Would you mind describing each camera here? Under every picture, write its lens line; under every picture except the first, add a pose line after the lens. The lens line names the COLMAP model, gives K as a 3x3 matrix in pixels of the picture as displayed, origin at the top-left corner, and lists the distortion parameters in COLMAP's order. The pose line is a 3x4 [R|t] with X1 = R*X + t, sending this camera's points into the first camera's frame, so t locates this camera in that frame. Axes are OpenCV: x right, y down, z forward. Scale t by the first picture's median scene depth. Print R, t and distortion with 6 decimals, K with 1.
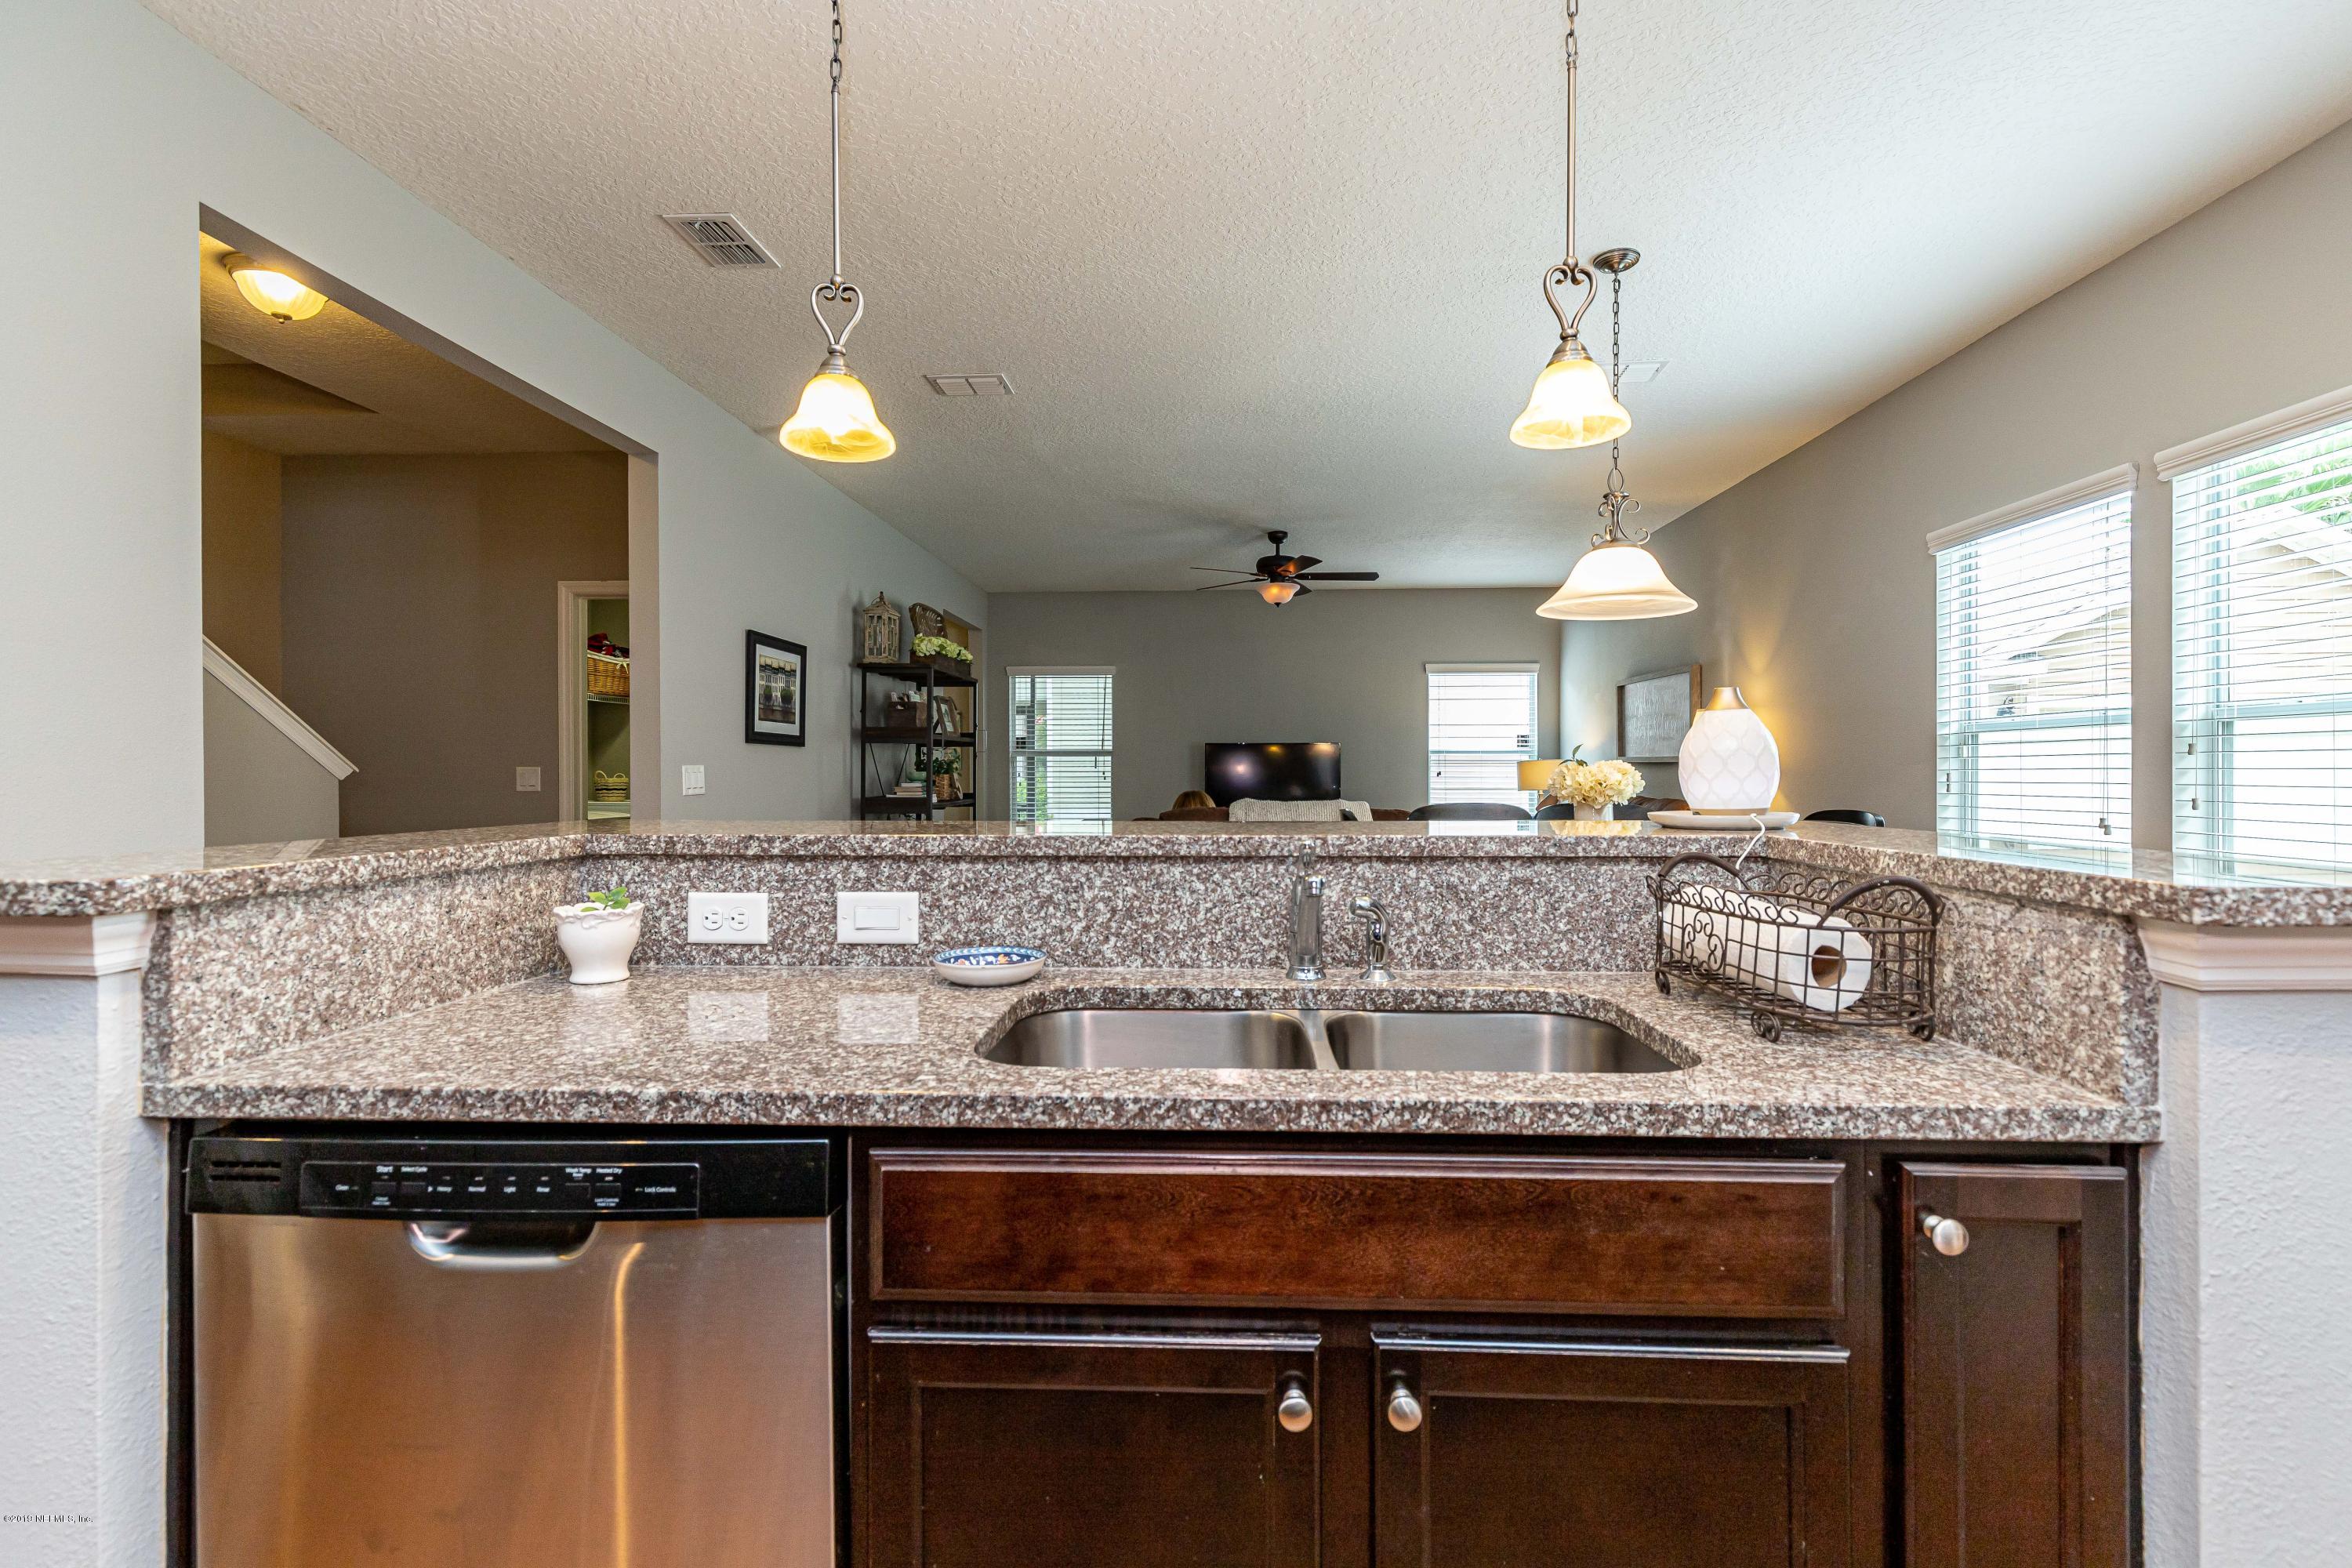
lens RADIAL K [[1099.3, 0, 1180.6], [0, 1099.3, 761.1], [0, 0, 1]] dist [0.002096, 0.000763]
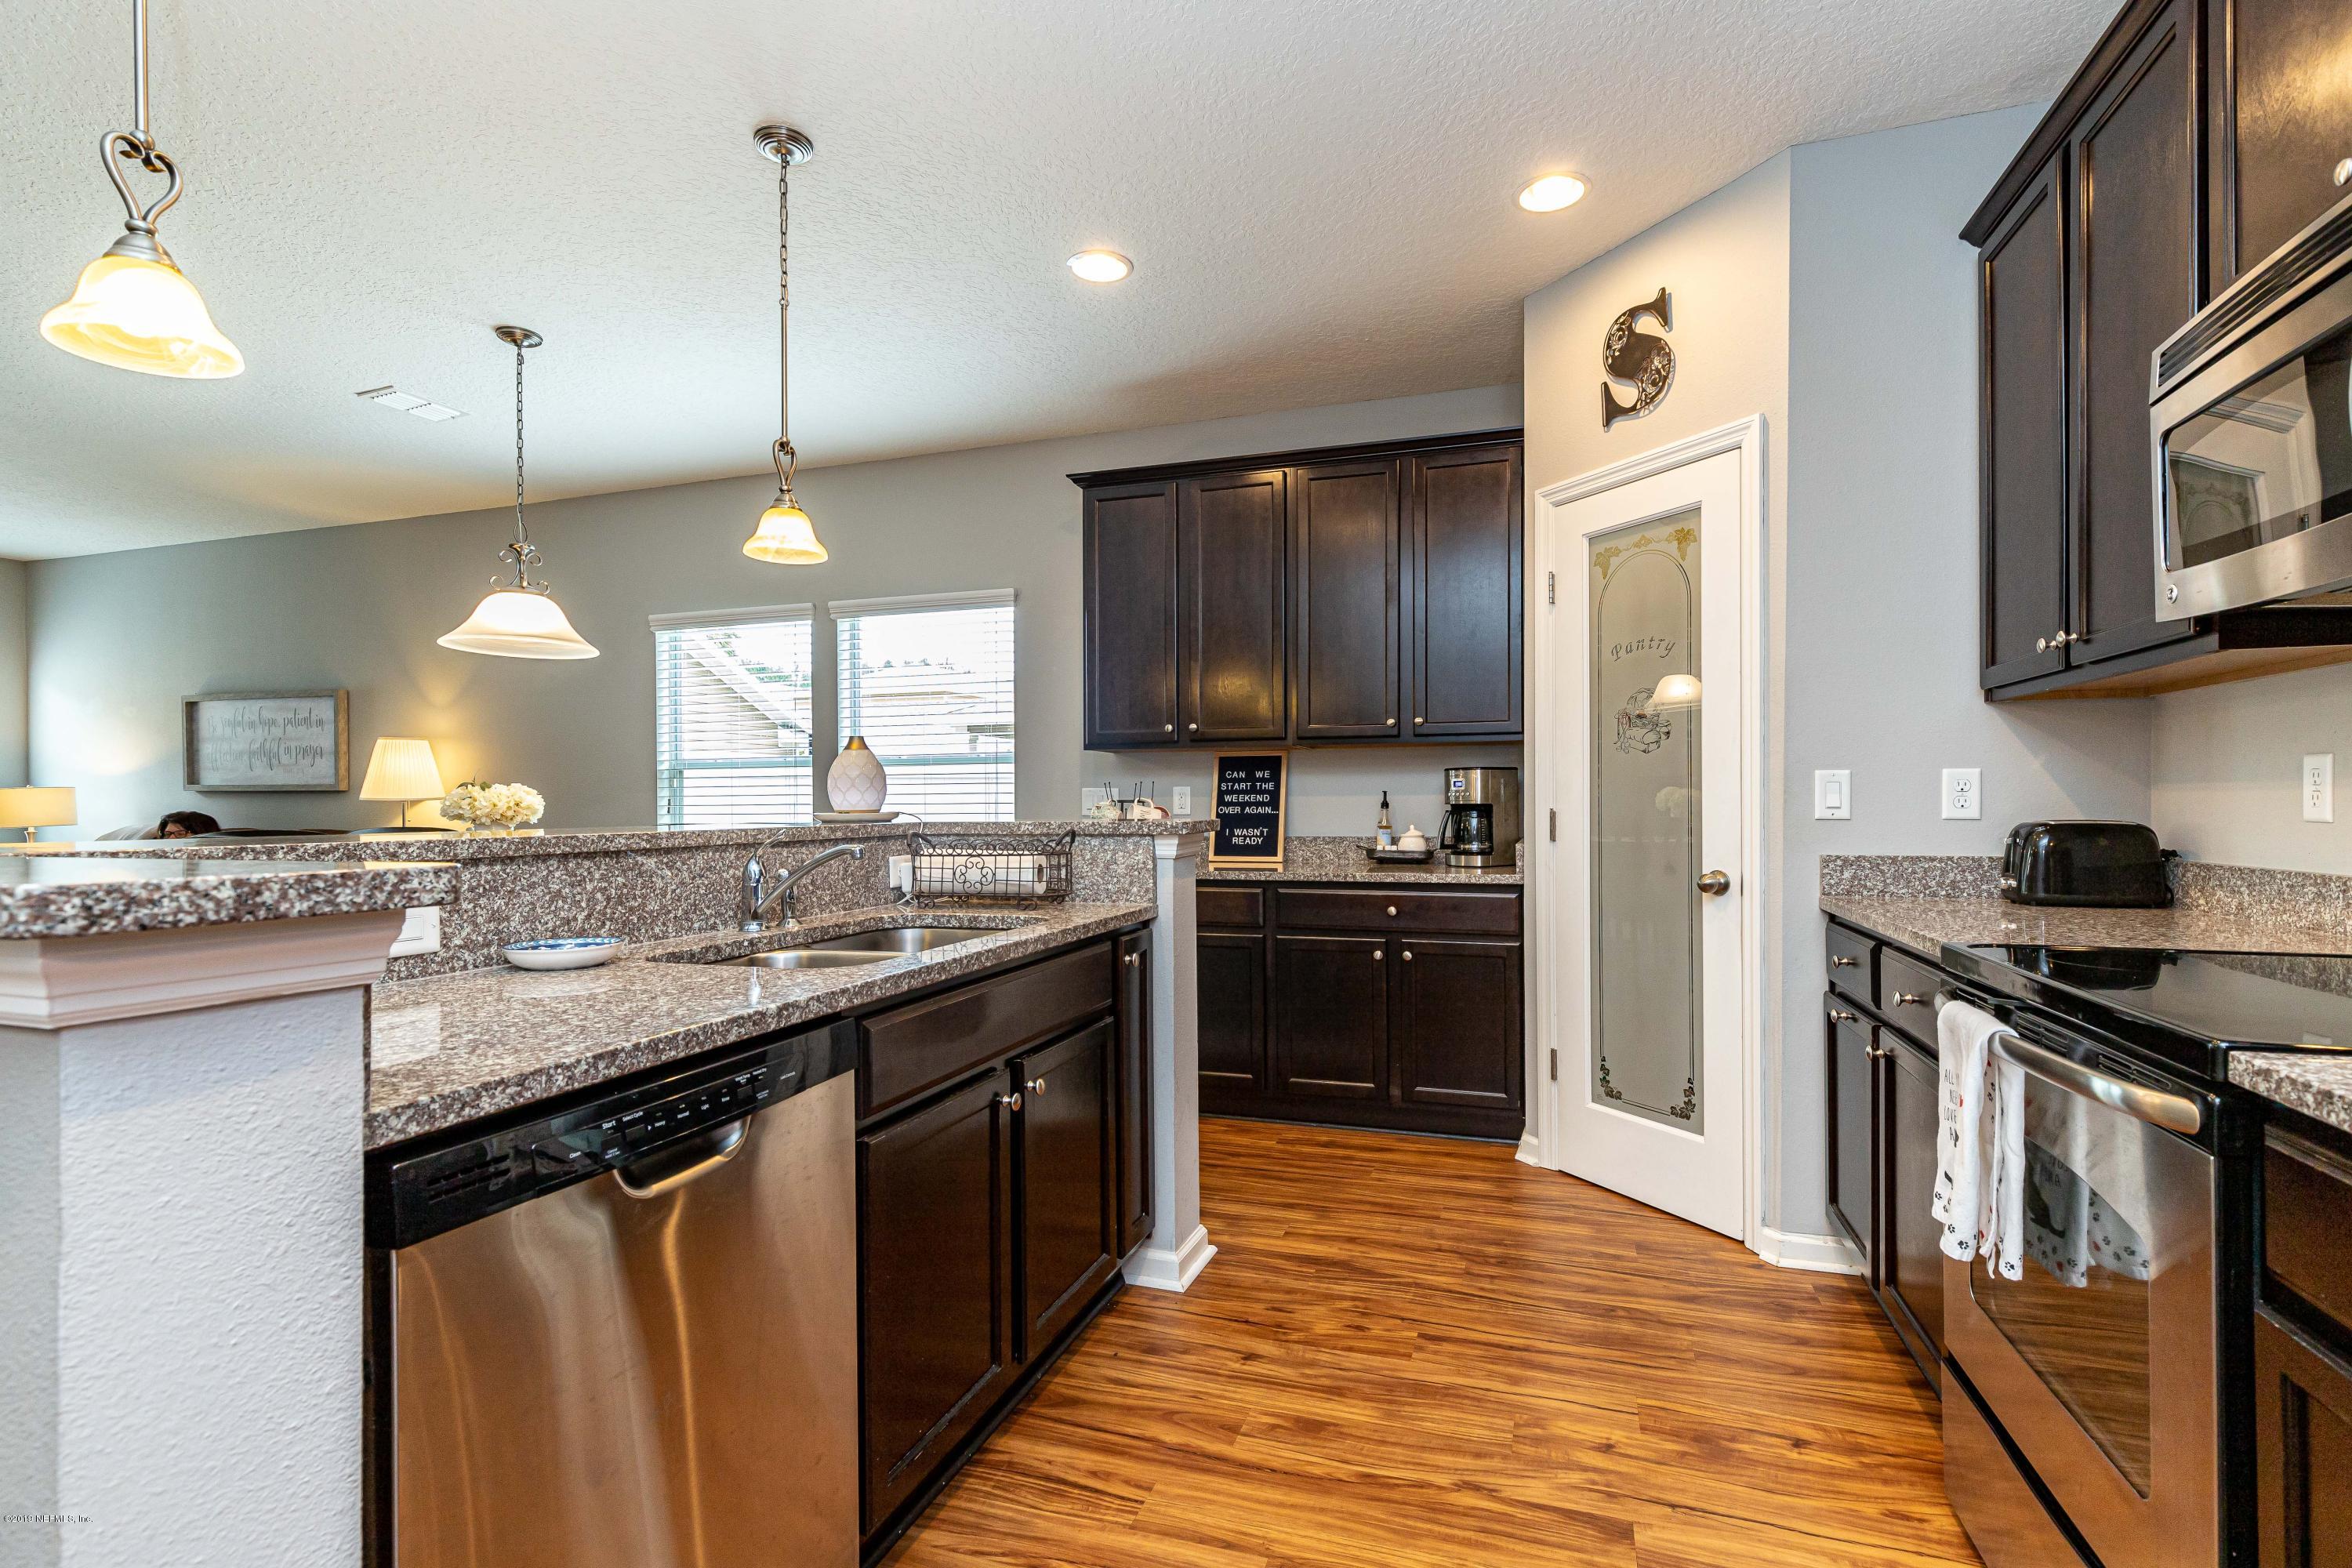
lens RADIAL K [[1068.6, 0, 1194.5], [0, 1068.6, 786.0], [0, 0, 1]] dist [0.005082, 0.000263]
pose [[0.270737, 0.015506, 0.962529, -1.536299], [-0.004099, 0.999880, -0.014955, 0.049327], [-0.962645, 0.000104, 0.270768, 0.155095]]
